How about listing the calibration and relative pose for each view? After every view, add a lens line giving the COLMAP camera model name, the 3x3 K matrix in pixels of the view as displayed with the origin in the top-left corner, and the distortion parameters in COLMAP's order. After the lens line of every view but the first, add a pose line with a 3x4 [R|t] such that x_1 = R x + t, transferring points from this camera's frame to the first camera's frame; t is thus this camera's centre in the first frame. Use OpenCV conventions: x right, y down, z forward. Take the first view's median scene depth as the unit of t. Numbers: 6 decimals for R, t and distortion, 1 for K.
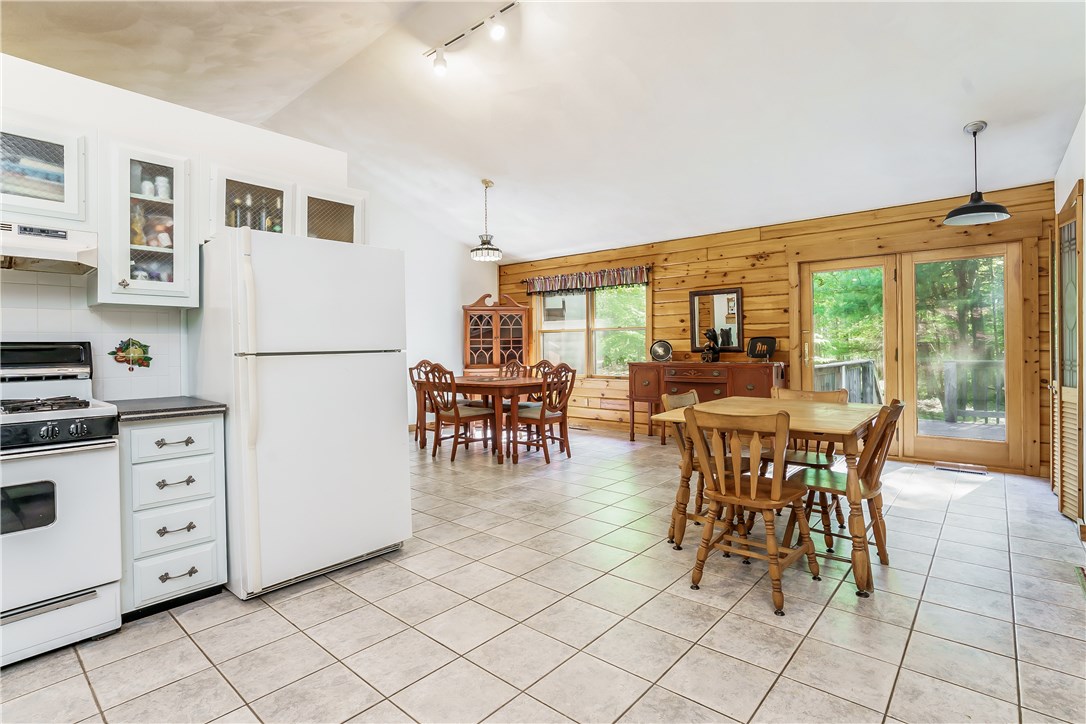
lens RADIAL K [[520.3, 0, 554.8], [0, 520.3, 353.3], [0, 0, 1]] dist [-0.002776, 0.000418]
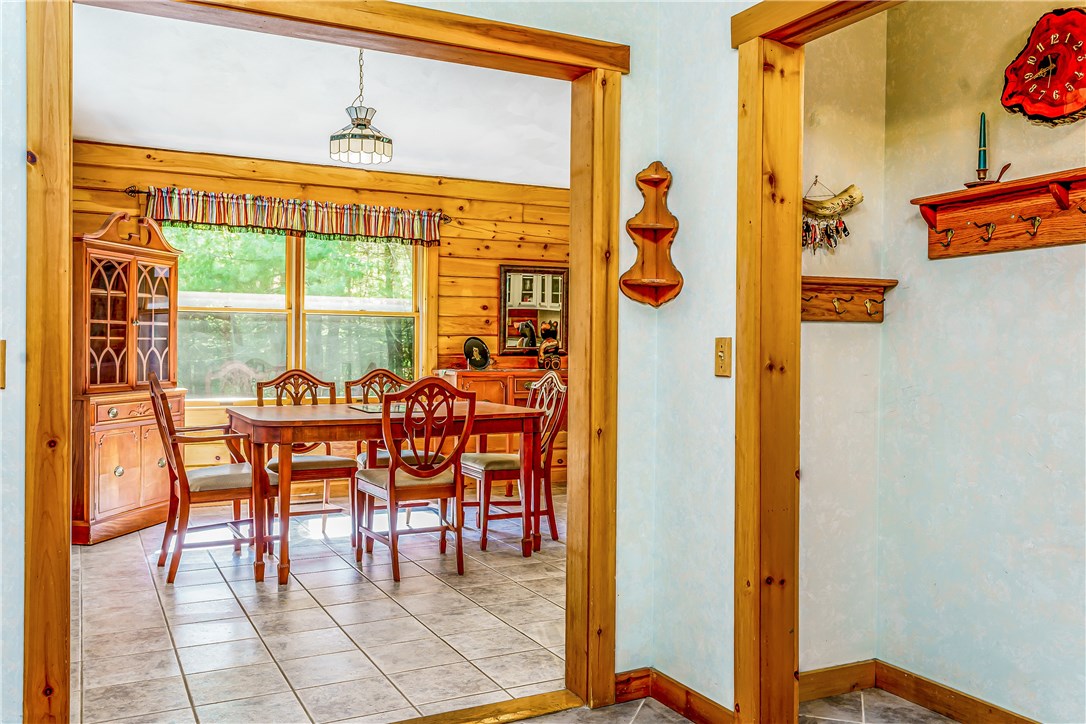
lens RADIAL K [[923.1, 0, 545.4], [0, 923.1, 360.3], [0, 0, 1]] dist [0.009099, 0.001373]
pose [[0.380262, -0.000778, 0.924879, -1.029131], [0.001912, 0.999998, 0.000055, 0.005398], [-0.924877, 0.001747, 0.380263, 0.632232]]
